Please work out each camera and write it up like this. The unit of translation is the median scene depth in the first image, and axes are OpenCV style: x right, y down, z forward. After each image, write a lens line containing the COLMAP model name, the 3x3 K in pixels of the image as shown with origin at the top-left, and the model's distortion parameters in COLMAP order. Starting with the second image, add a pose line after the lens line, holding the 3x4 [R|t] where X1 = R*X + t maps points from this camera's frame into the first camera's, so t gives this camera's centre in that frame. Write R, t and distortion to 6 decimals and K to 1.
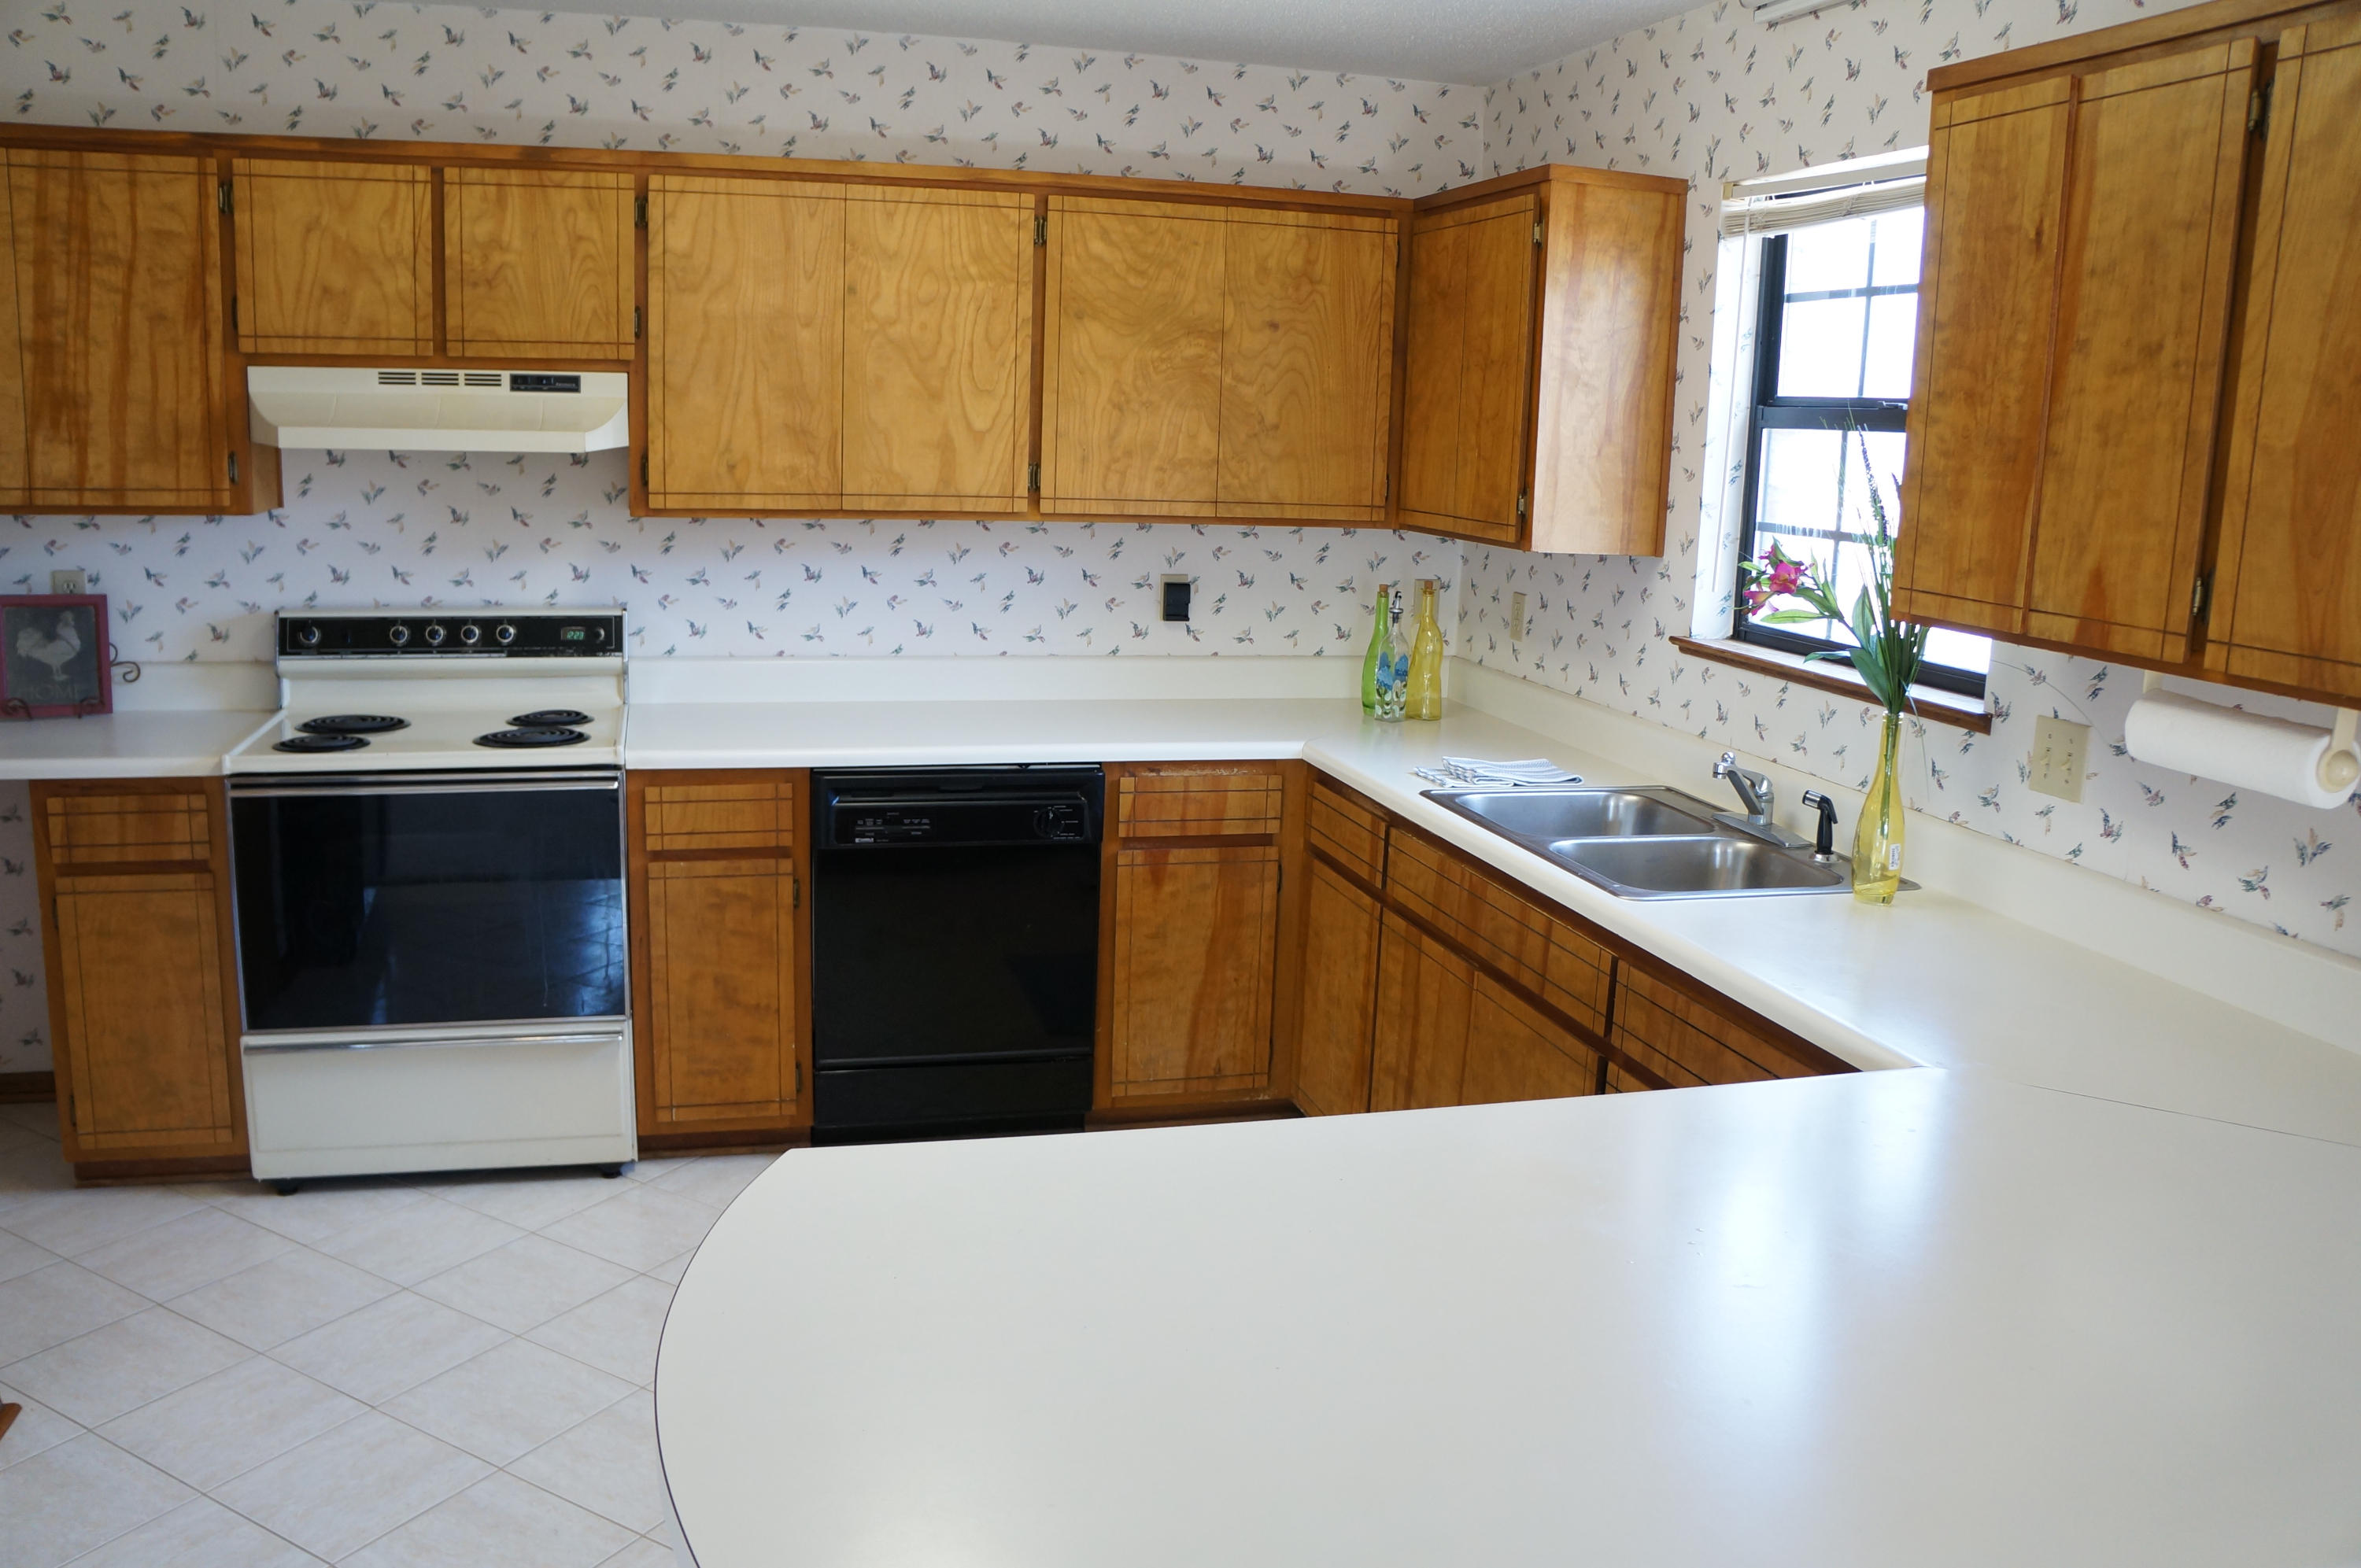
lens RADIAL K [[1850.7, 0, 1207.3], [0, 1850.7, 775.1], [0, 0, 1]] dist [-0.189970, 0.125306]
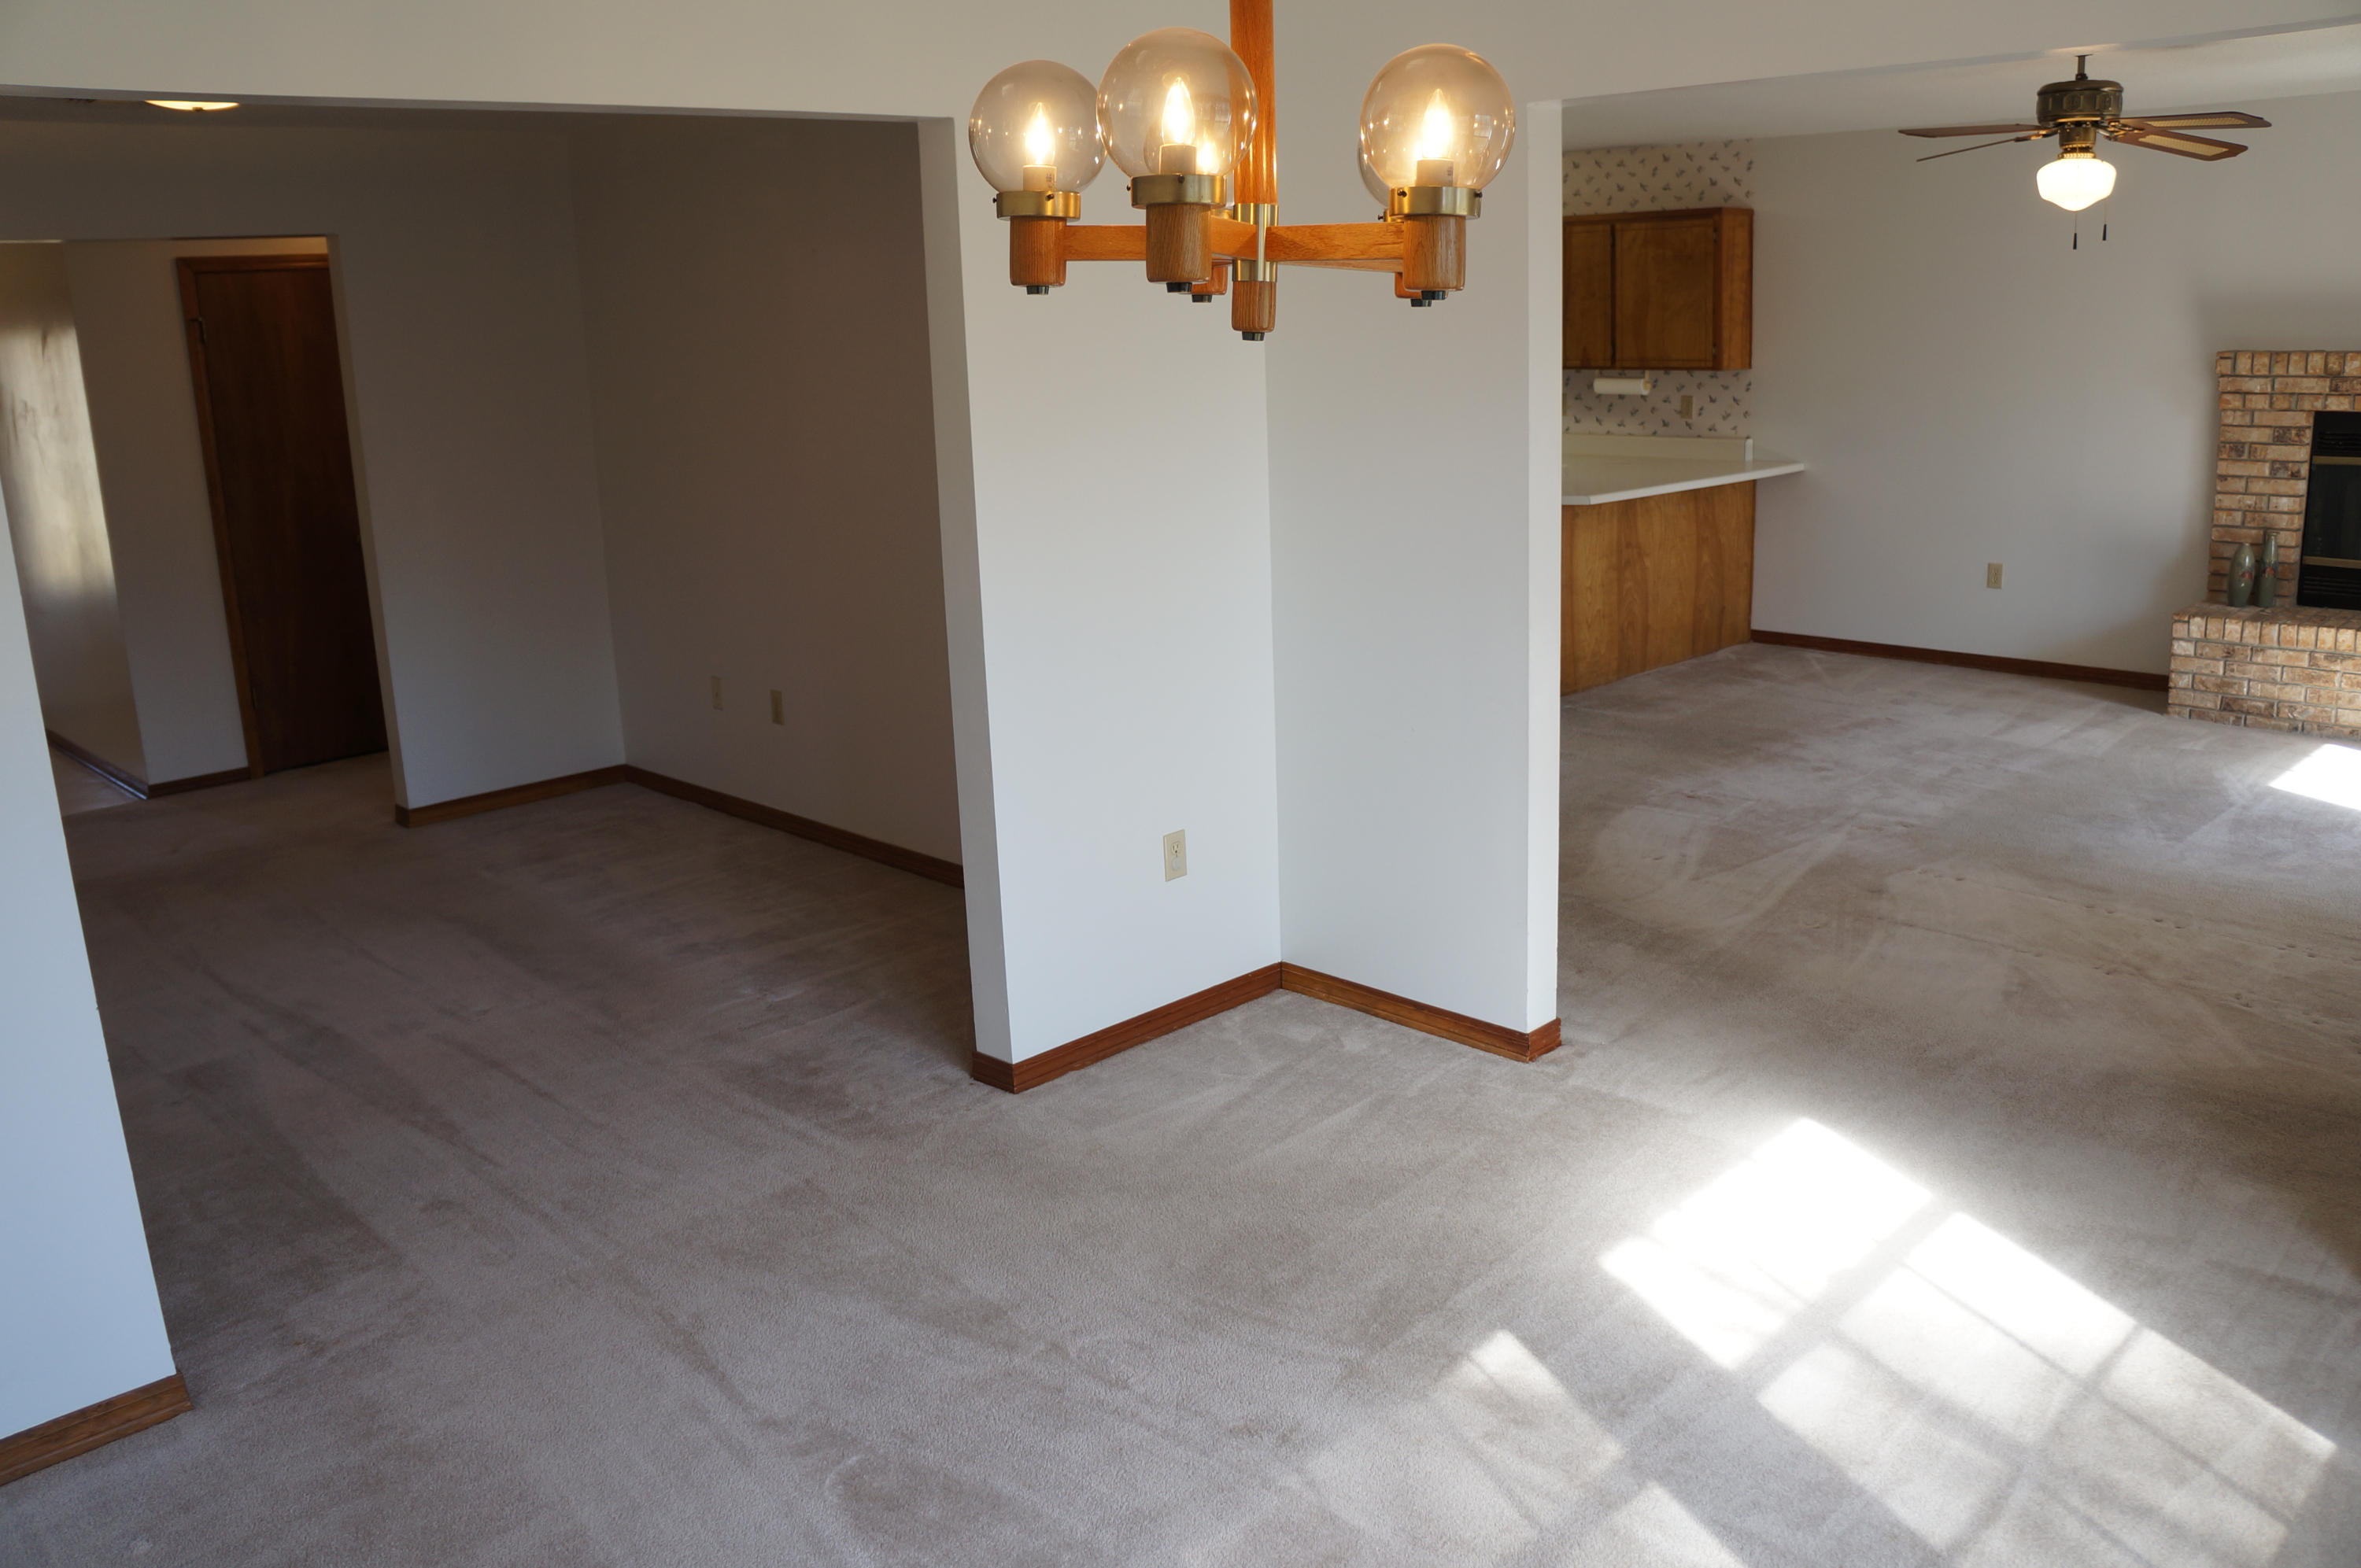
lens RADIAL K [[1853.4, 0, 1193.4], [0, 1853.4, 775.7], [0, 0, 1]] dist [-0.198762, 0.145252]
pose [[0.873920, -0.188083, 0.448206, -1.321532], [0.163163, 0.982112, 0.093991, 0.176050], [-0.457867, -0.009010, 0.888975, -1.308541]]
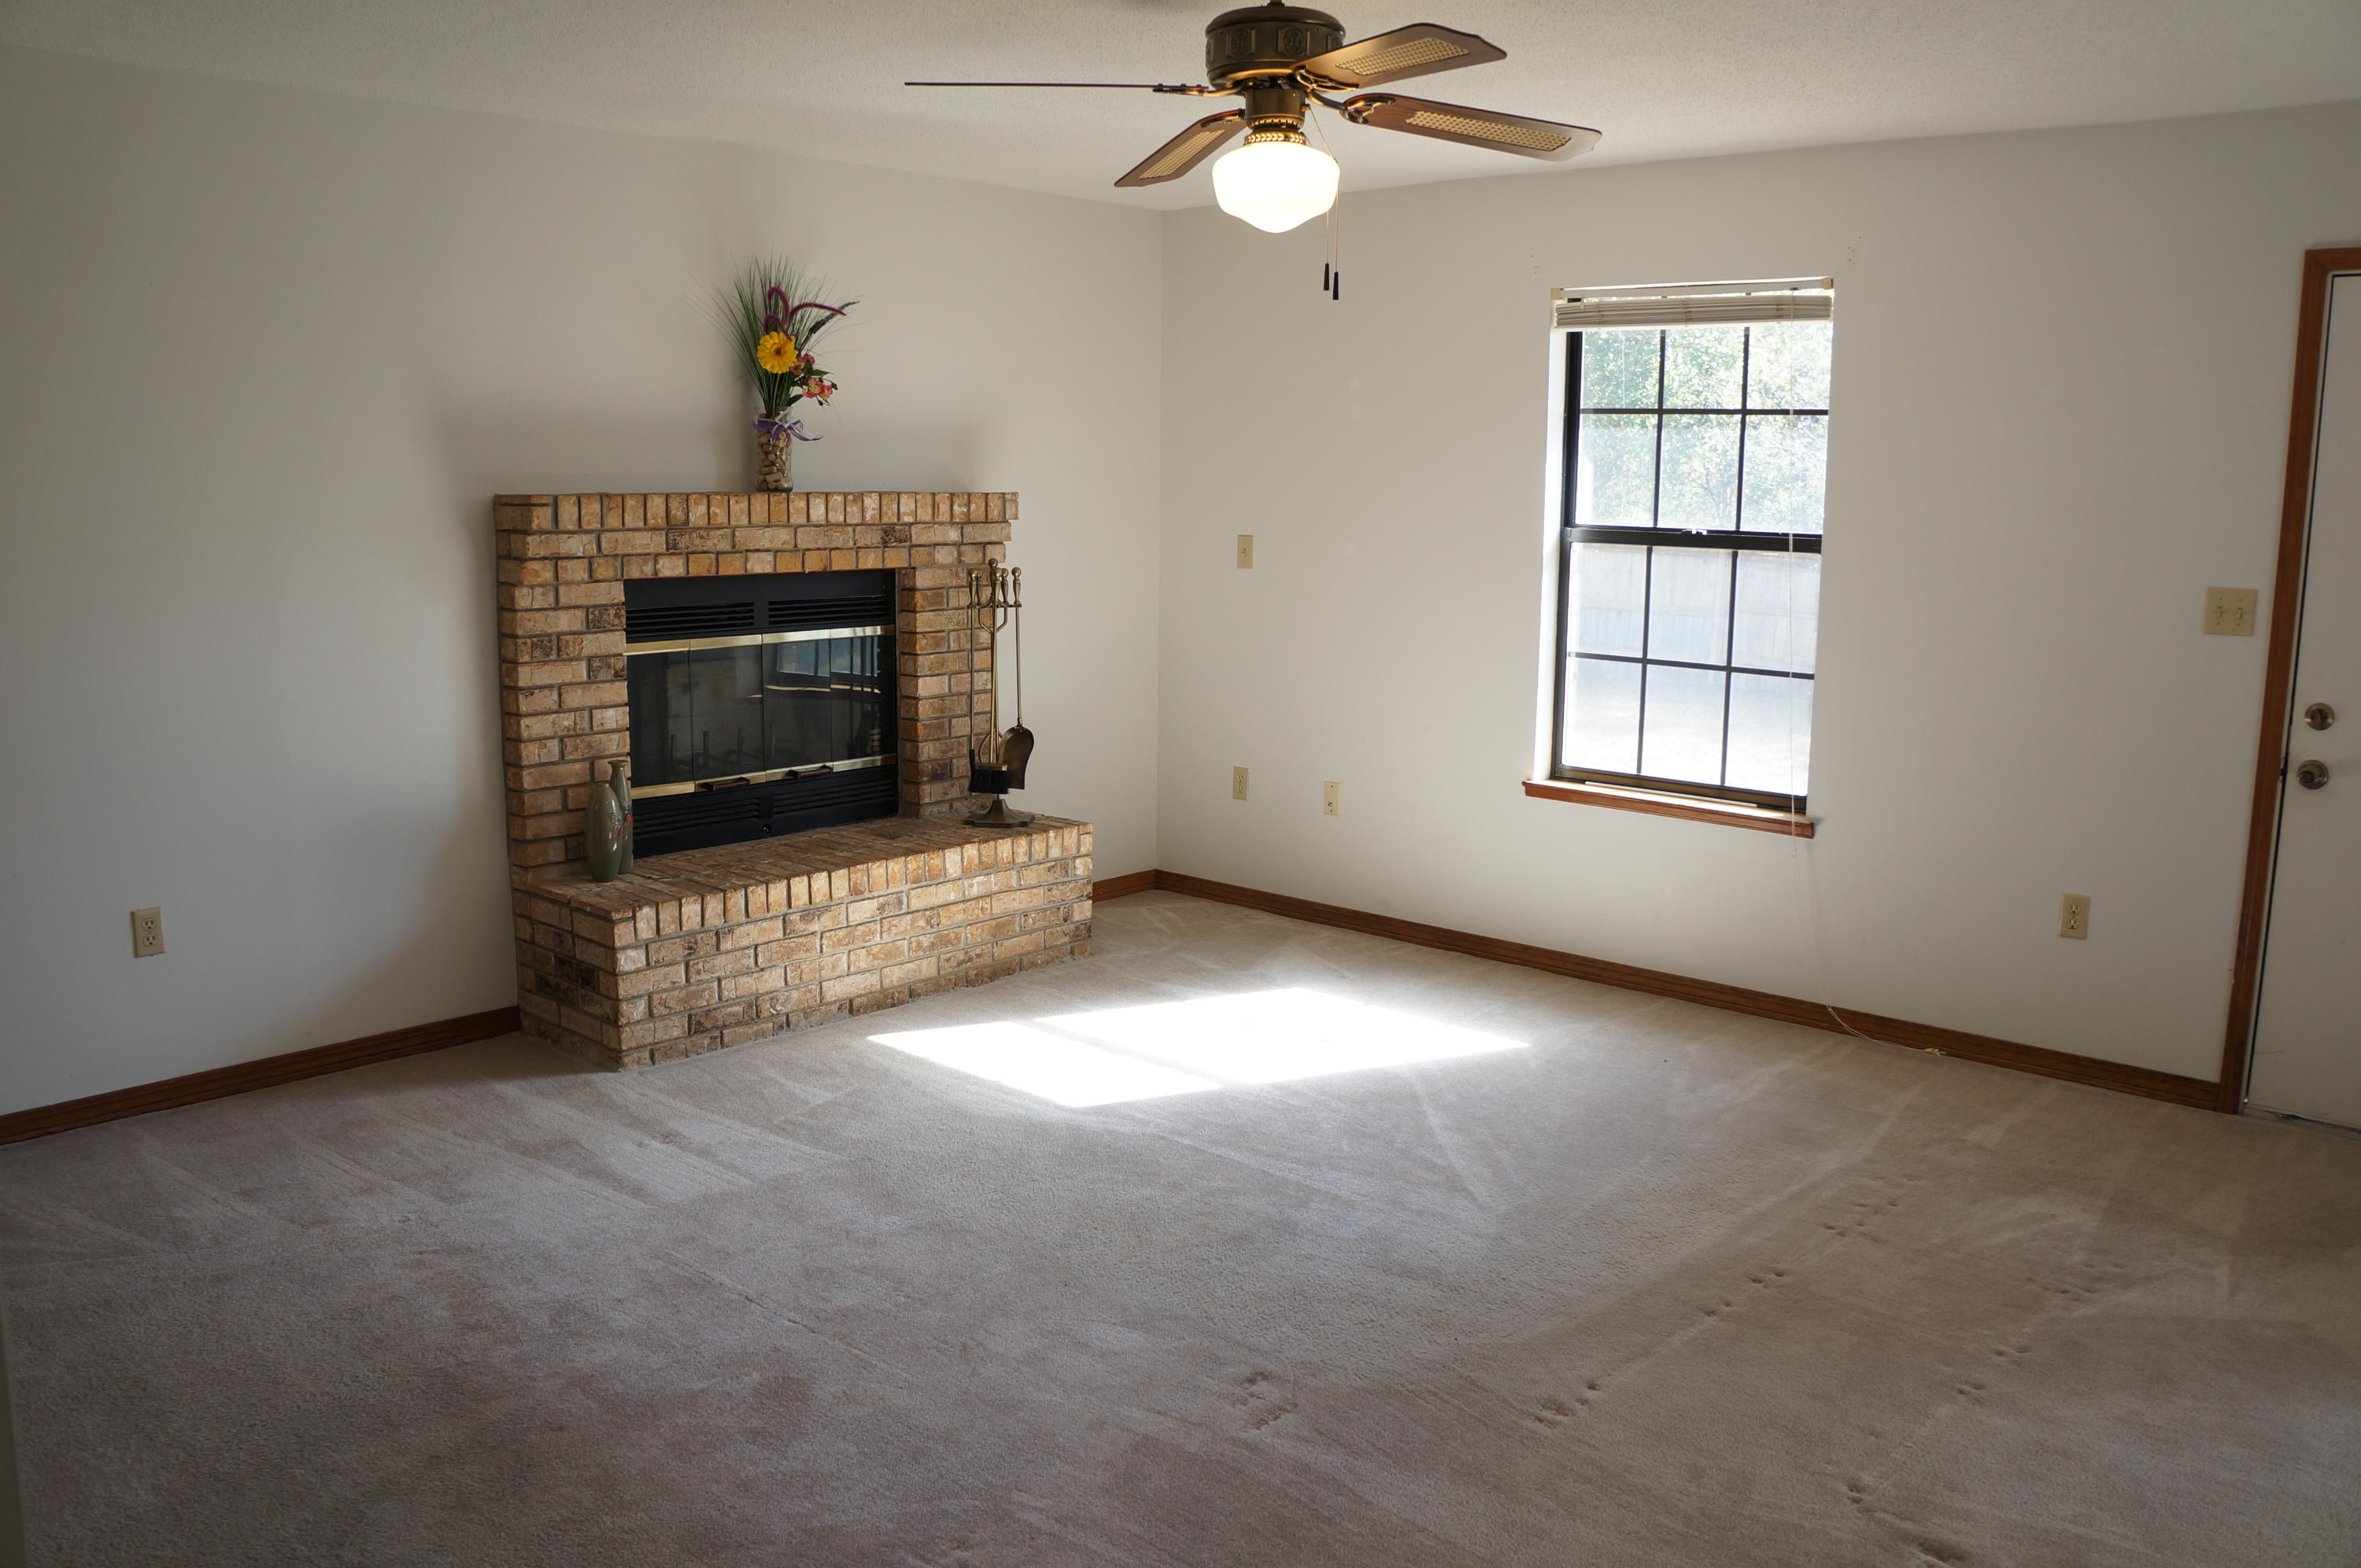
lens RADIAL K [[1853.4, 0, 1193.4], [0, 1853.4, 775.7], [0, 0, 1]] dist [-0.198762, 0.145252]
pose [[-0.541165, -0.179163, 0.821609, -0.725248], [0.126708, 0.948512, 0.290294, -0.027479], [-0.831315, 0.261202, -0.490600, 0.103756]]
